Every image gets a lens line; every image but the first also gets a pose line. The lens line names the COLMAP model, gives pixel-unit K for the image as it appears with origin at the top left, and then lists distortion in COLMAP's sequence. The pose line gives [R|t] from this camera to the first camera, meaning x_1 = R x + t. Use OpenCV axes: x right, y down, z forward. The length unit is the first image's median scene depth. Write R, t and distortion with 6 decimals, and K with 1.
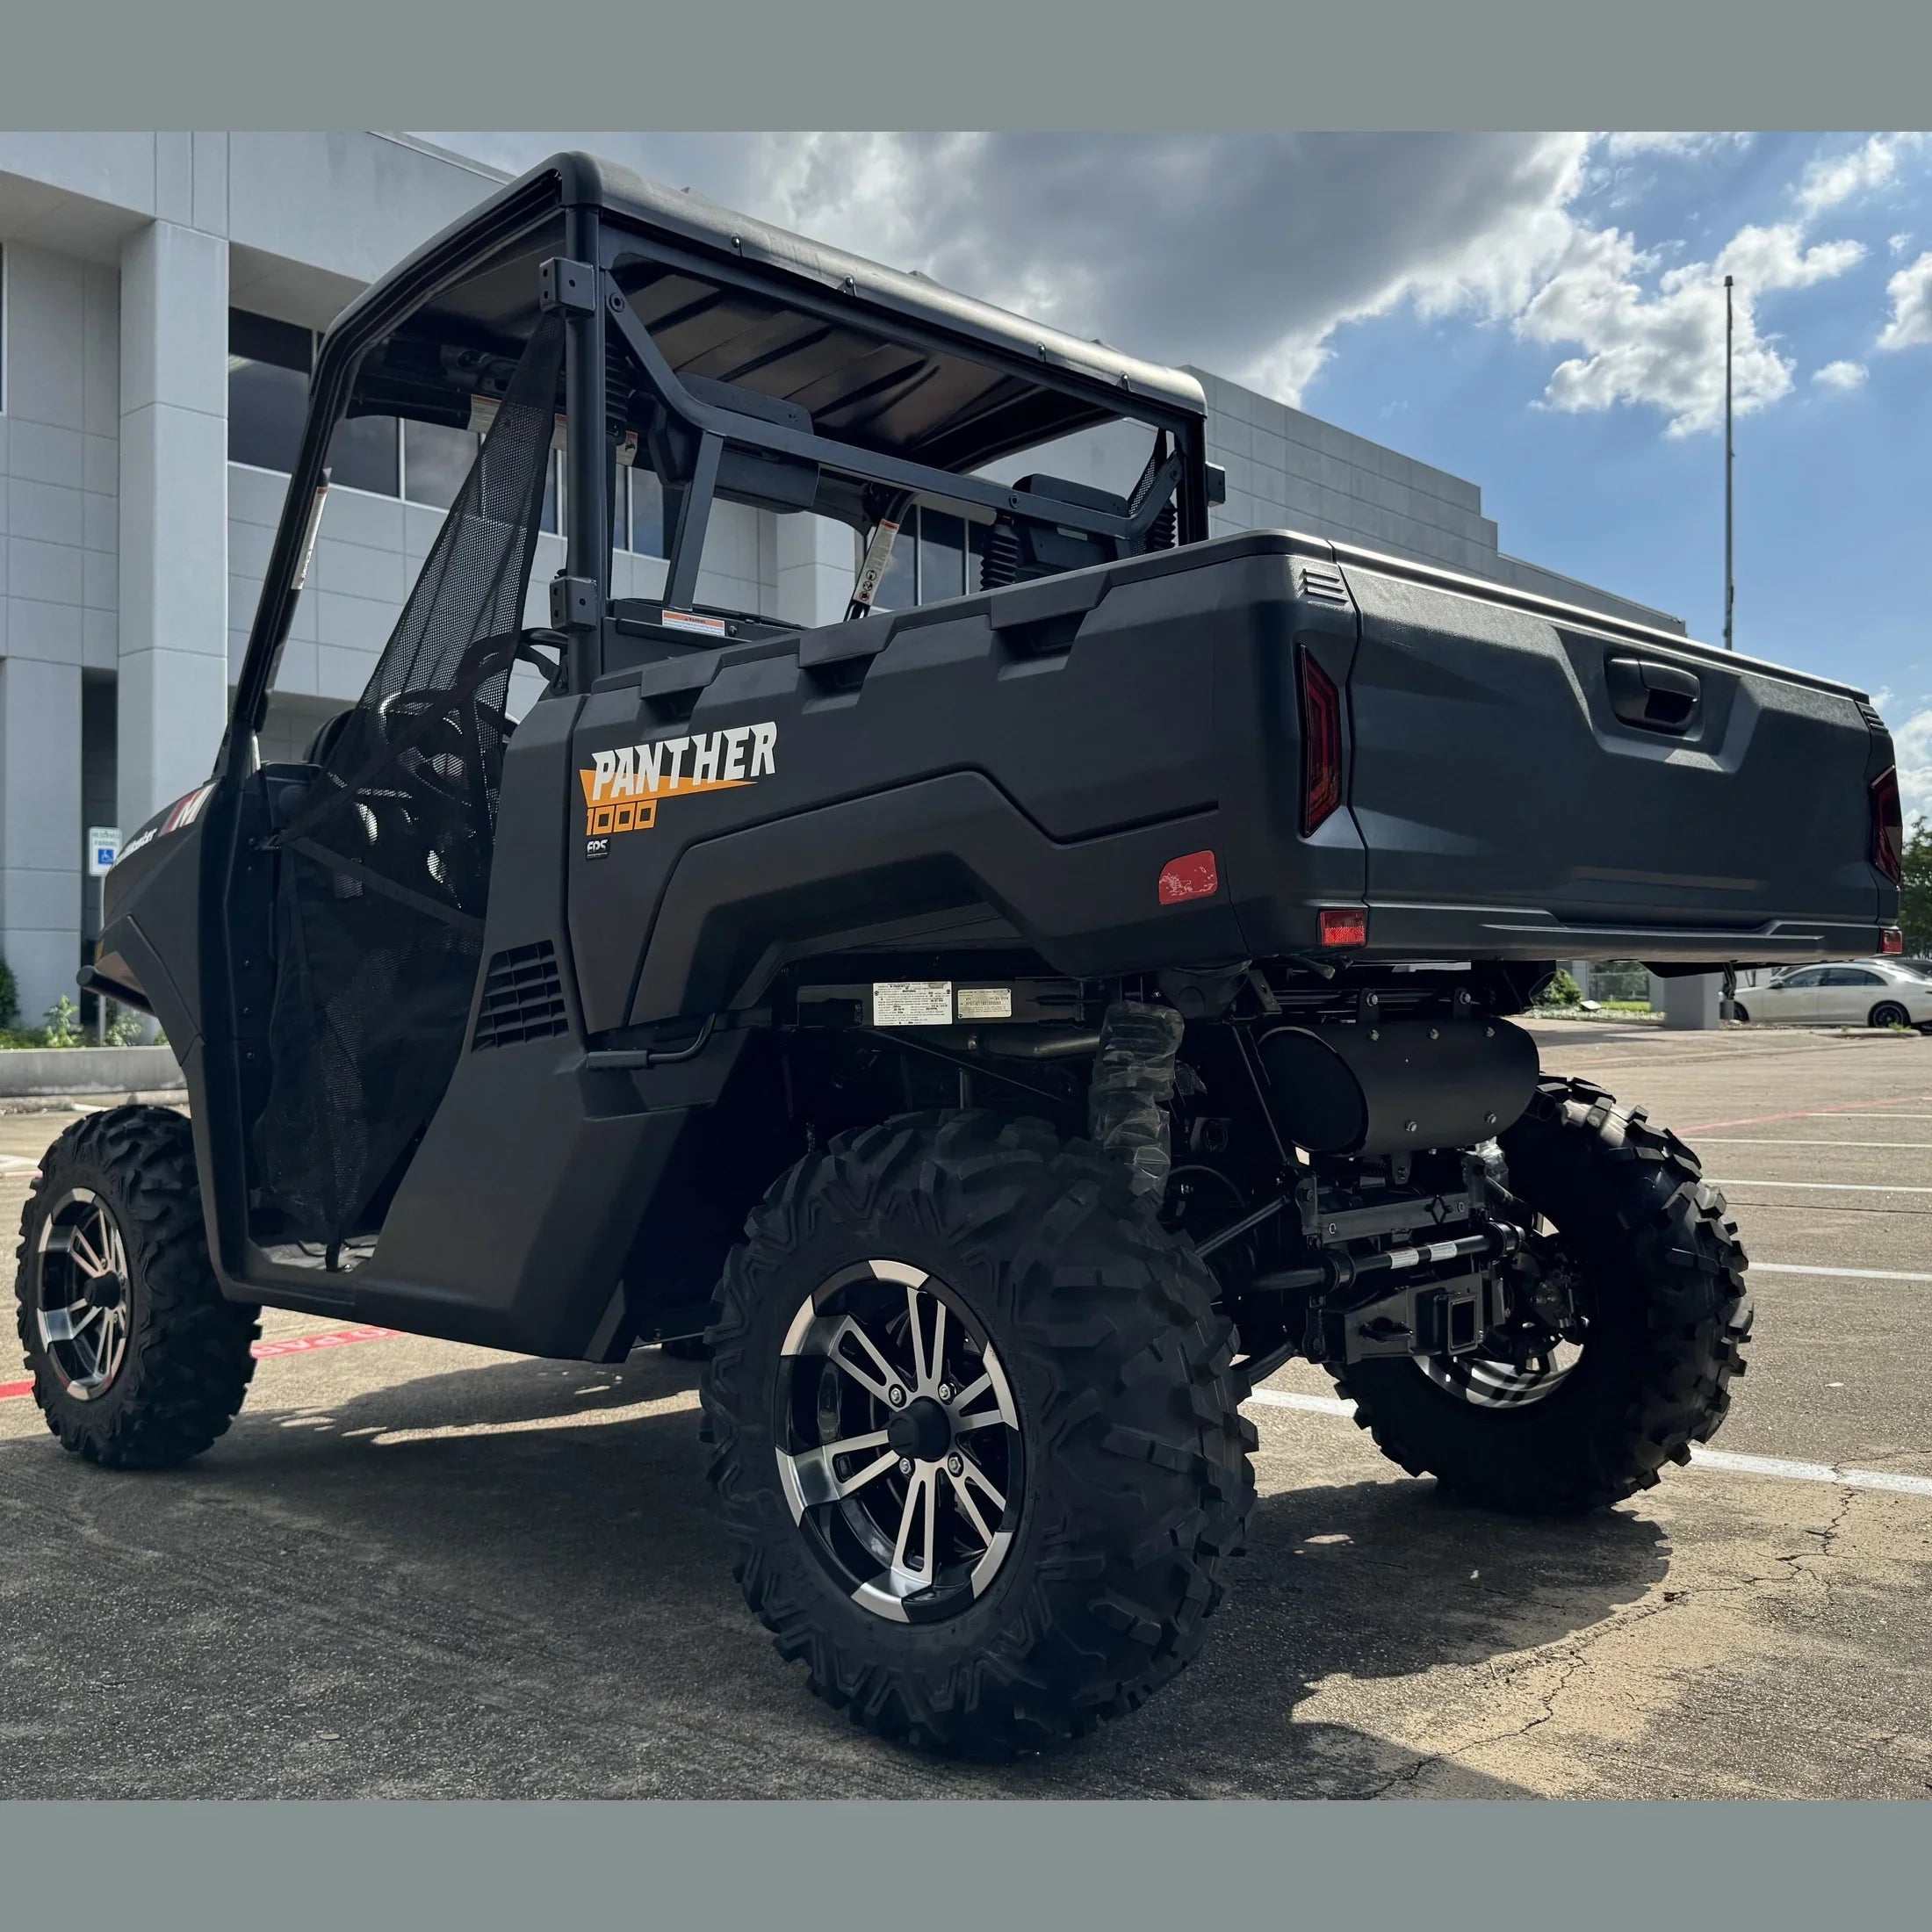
lens RADIAL K [[1950.7, 0, 962.5], [0, 1950.7, 907.3], [0, 0, 1]] dist [0.082853, 0.000571]
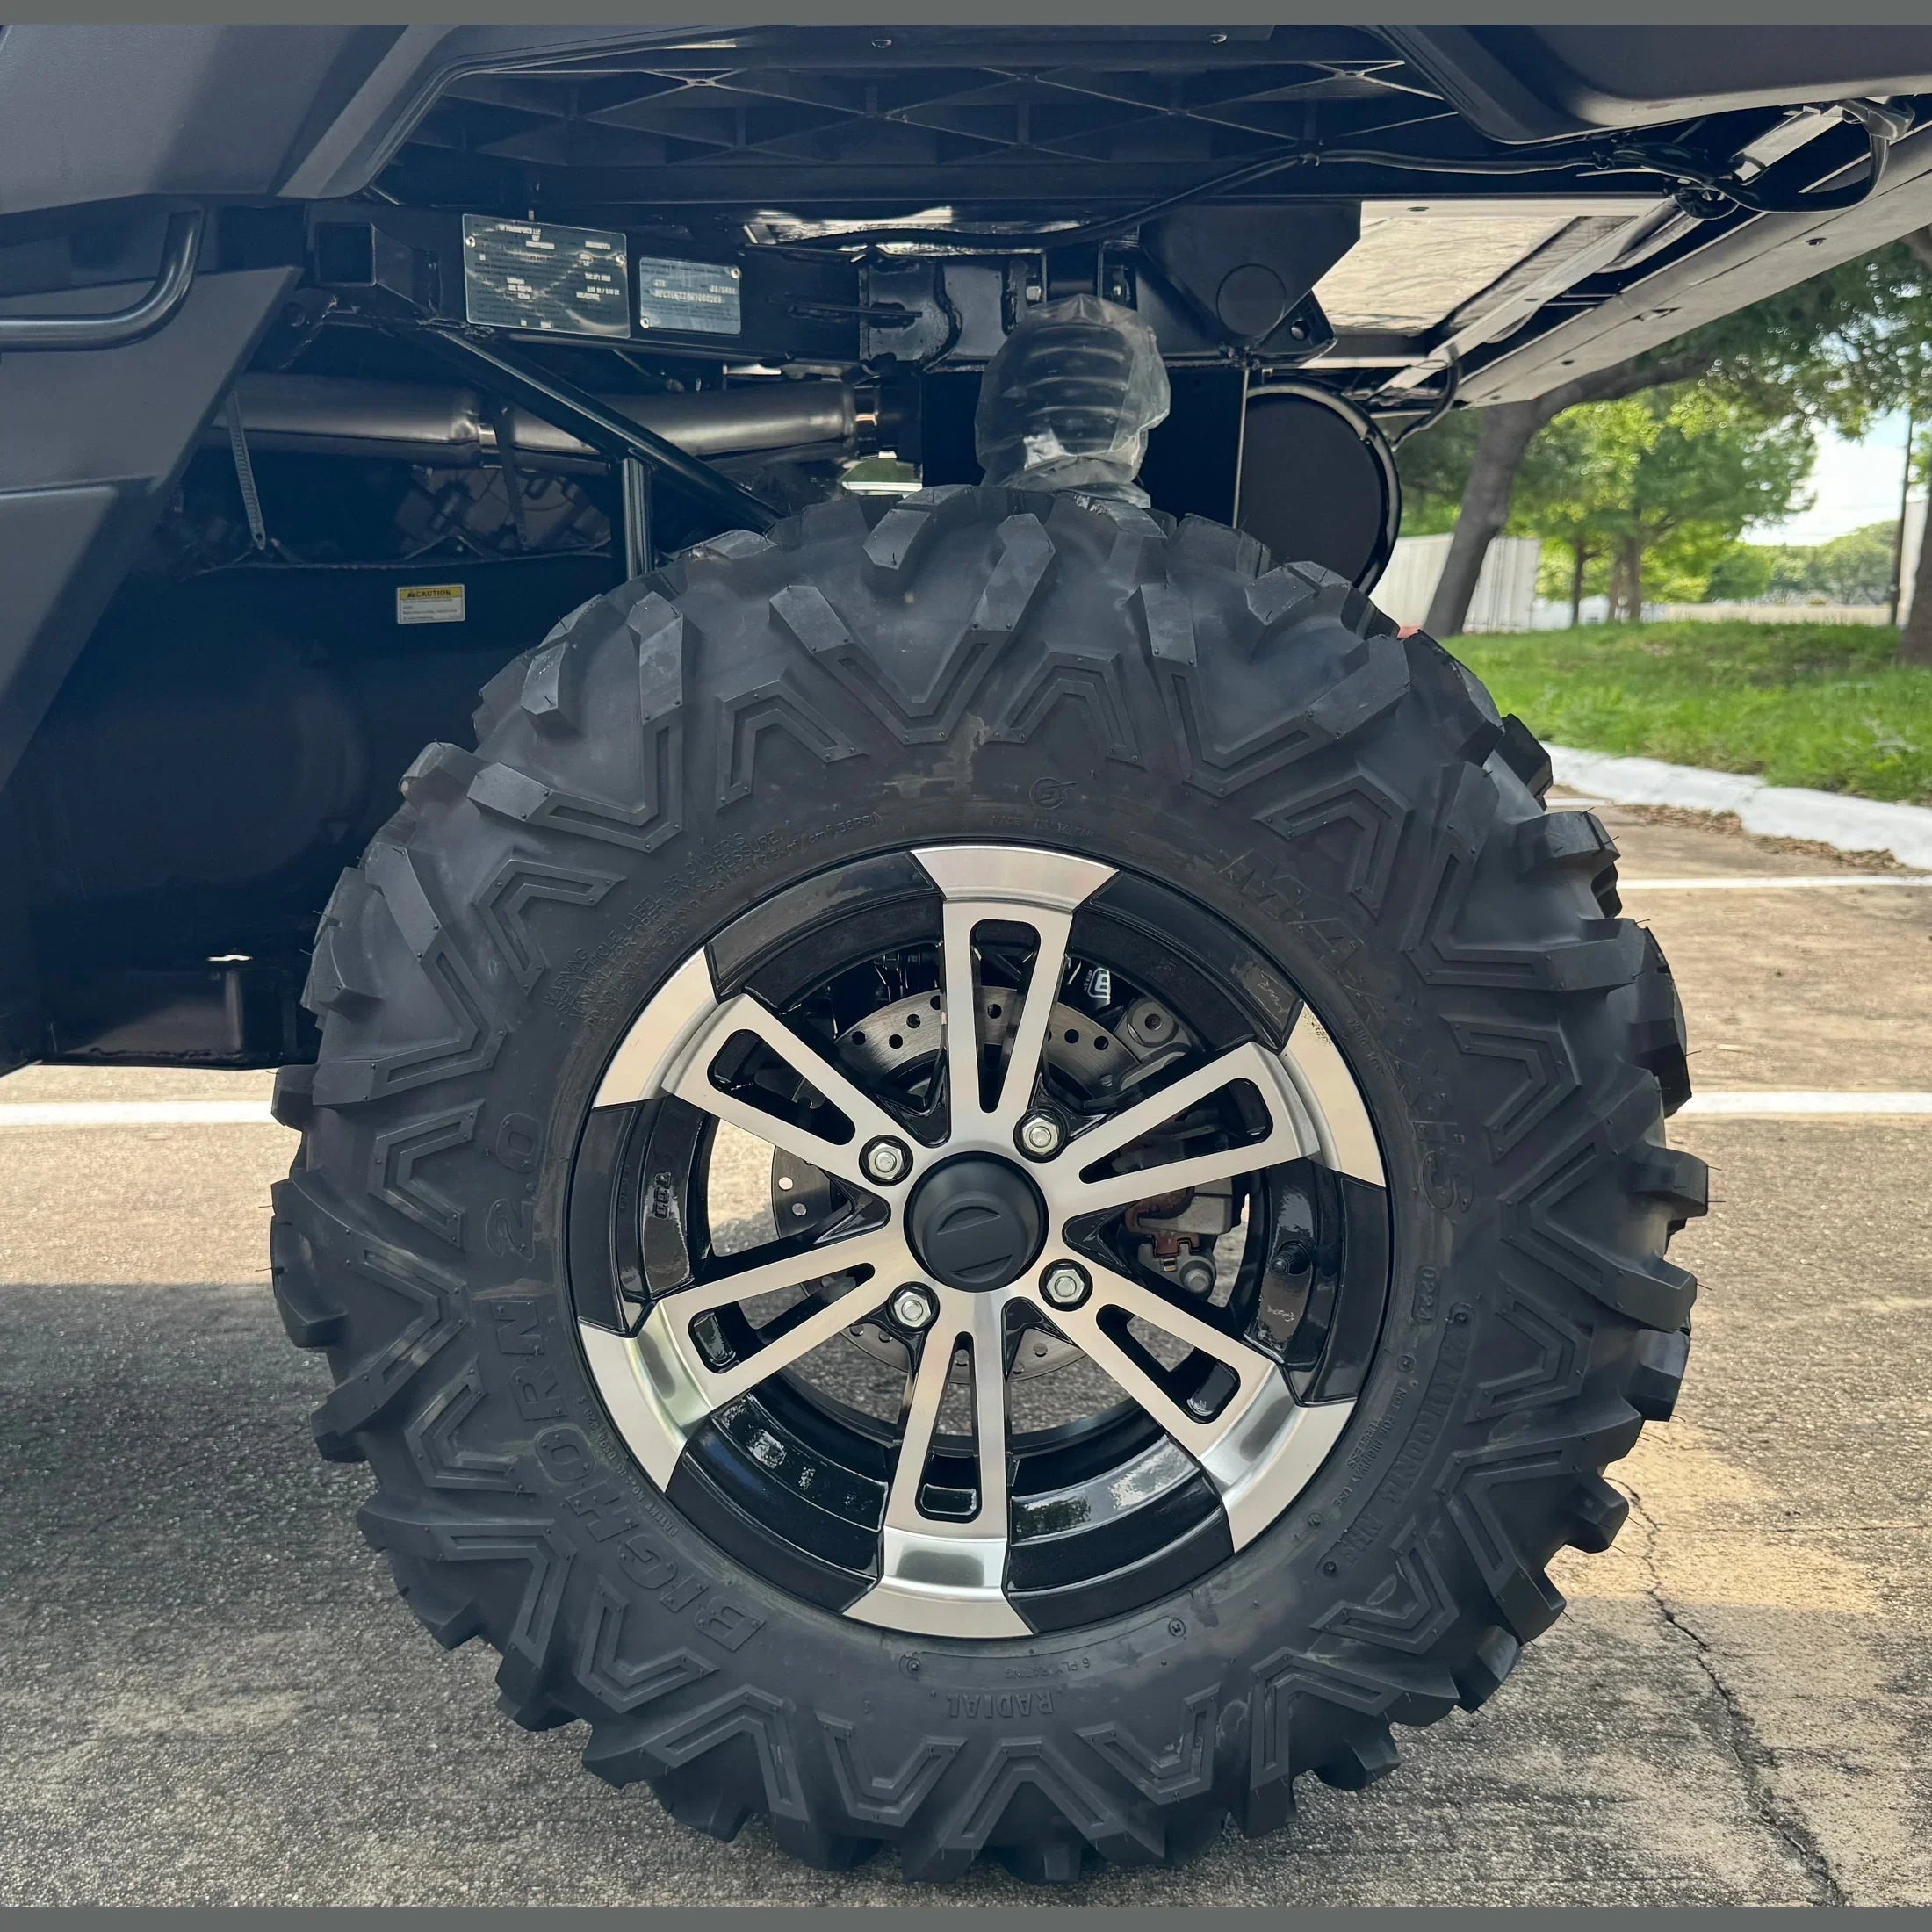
lens RADIAL K [[2236.3, 0, 929.7], [0, 2236.3, 1075.3], [0, 0, 1]] dist [0.102676, -0.238908]
pose [[0.762236, -0.110093, 0.637868, -0.329283], [-0.037365, 0.976303, 0.213156, 0.120442], [-0.646219, -0.186309, 0.740060, 0.610457]]
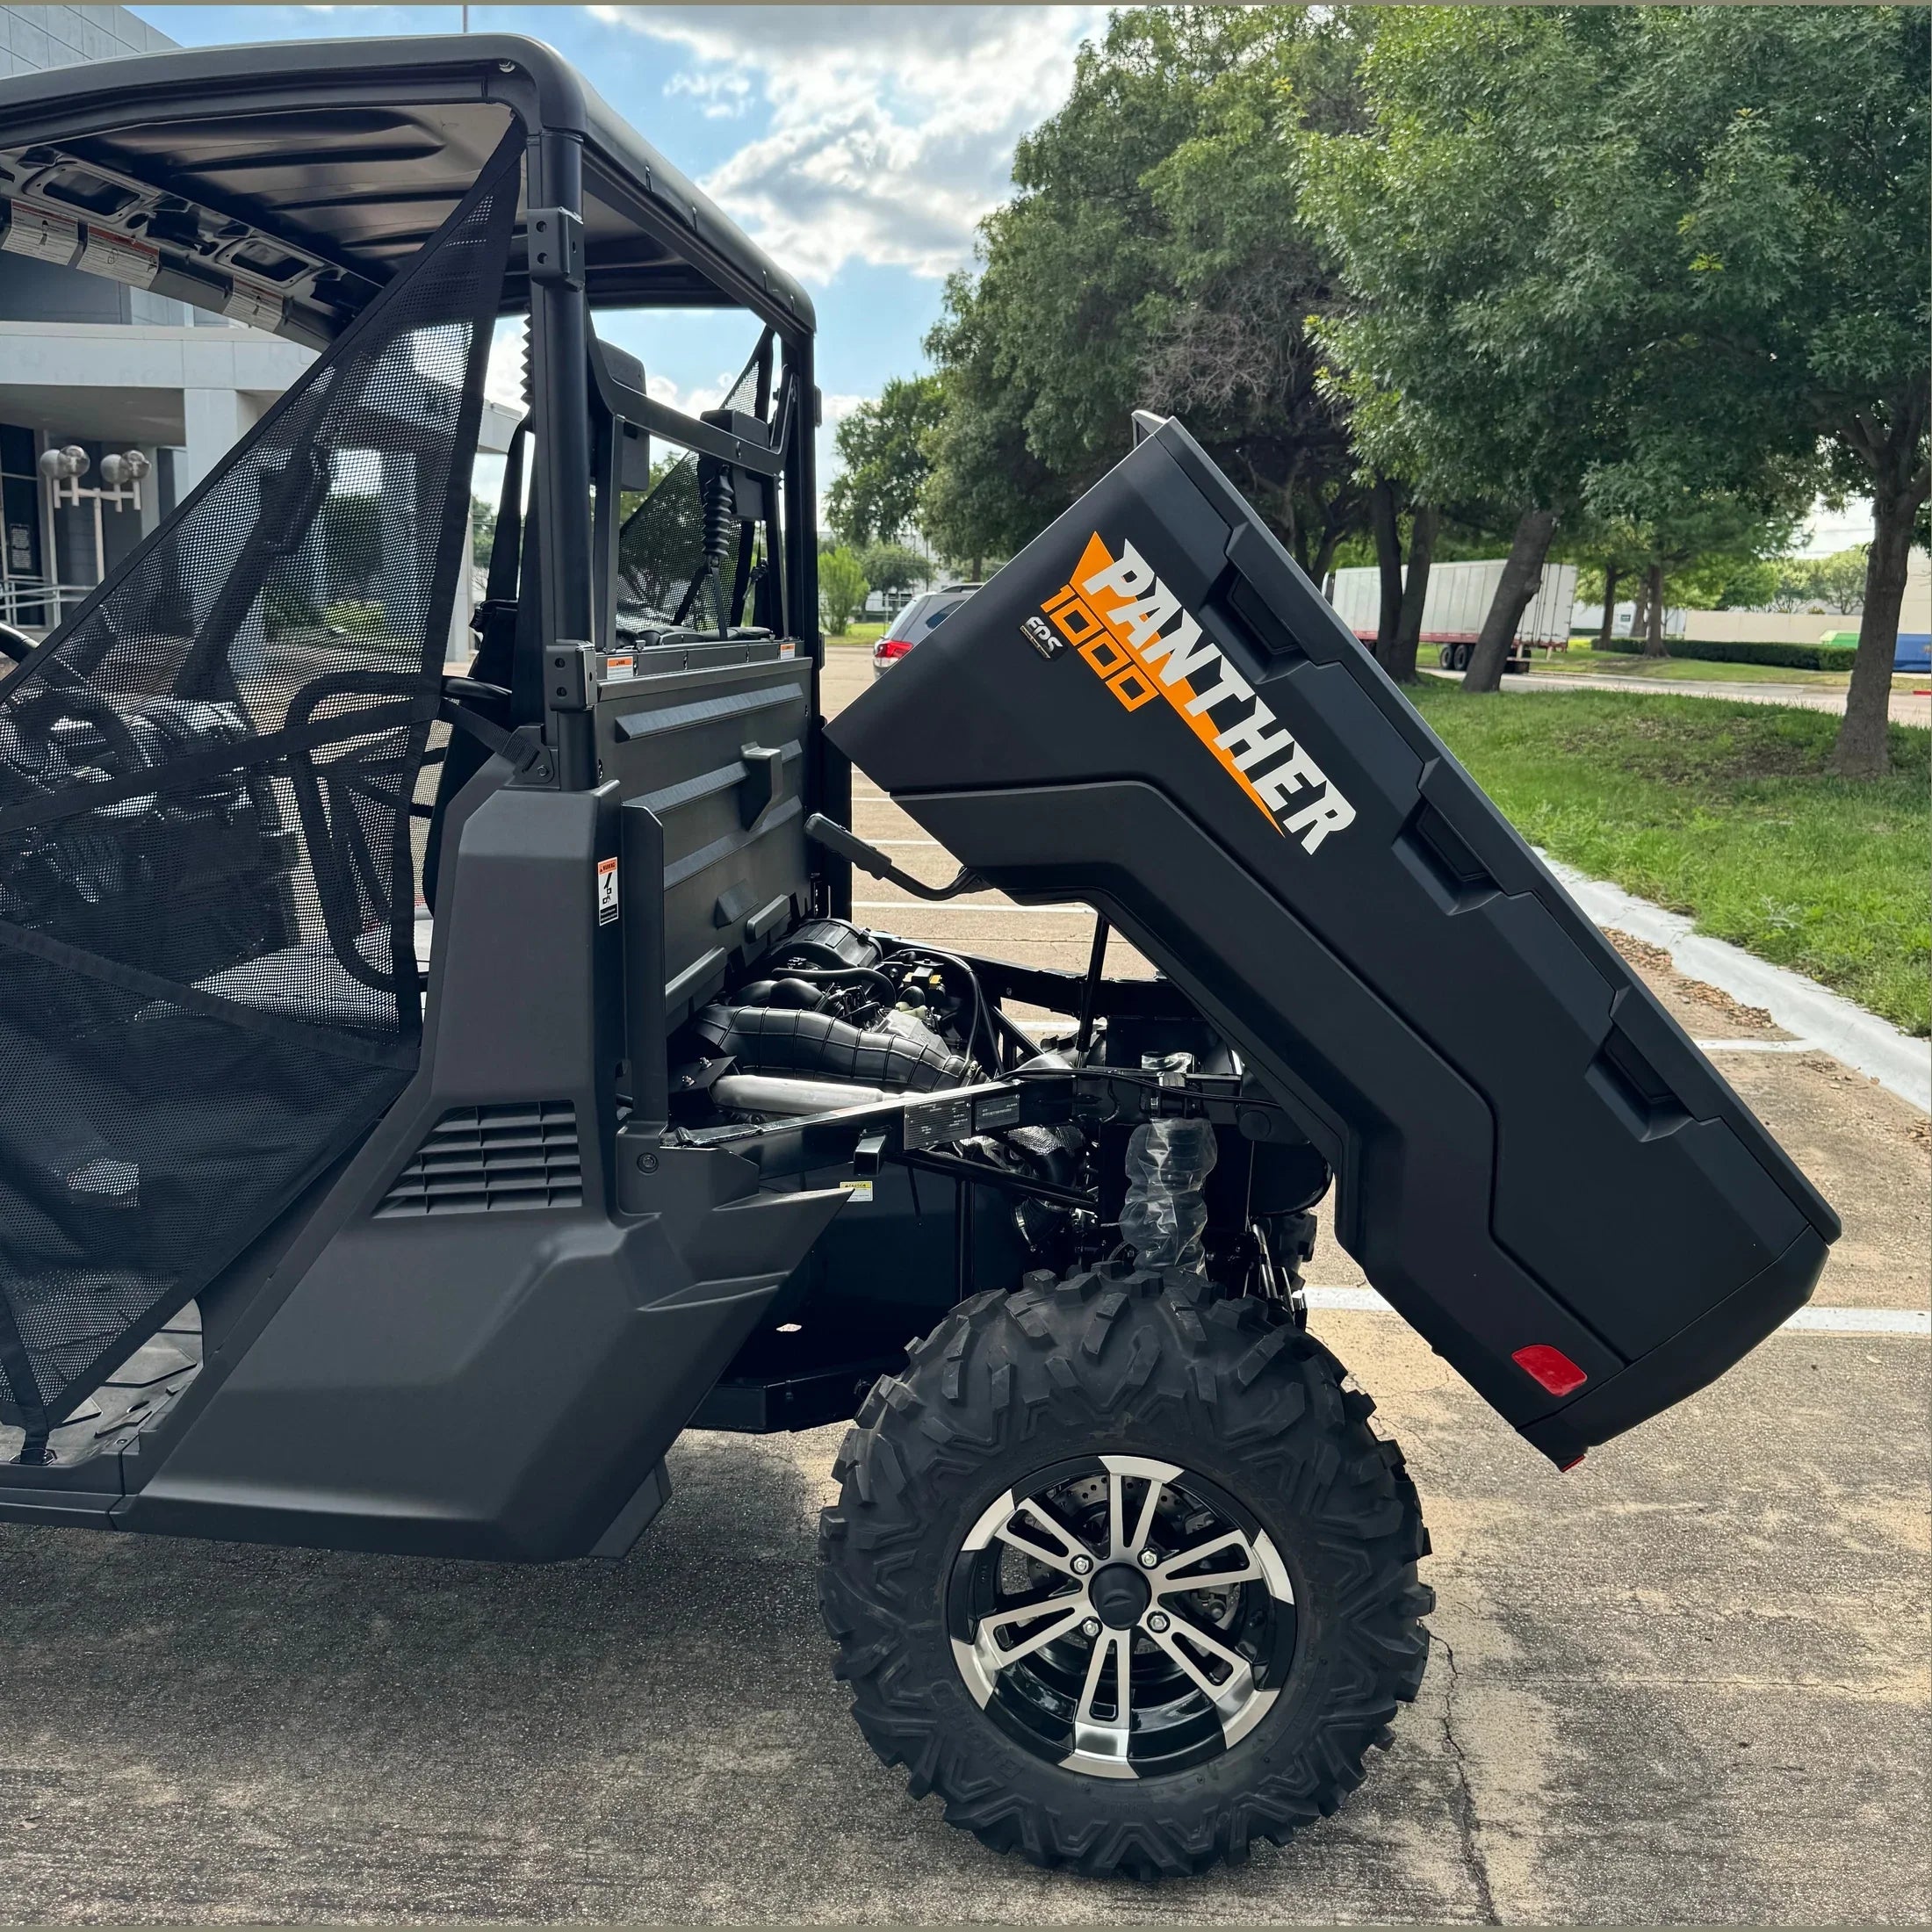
lens RADIAL K [[1908.2, 0, 962.1], [0, 1908.2, 959.4], [0, 0, 1]] dist [0.013785, -0.018346]
pose [[0.793718, -0.082388, 0.602681, -0.623244], [-0.059743, 0.975436, 0.212025, -0.247274], [-0.605345, -0.204294, 0.769299, 0.339142]]
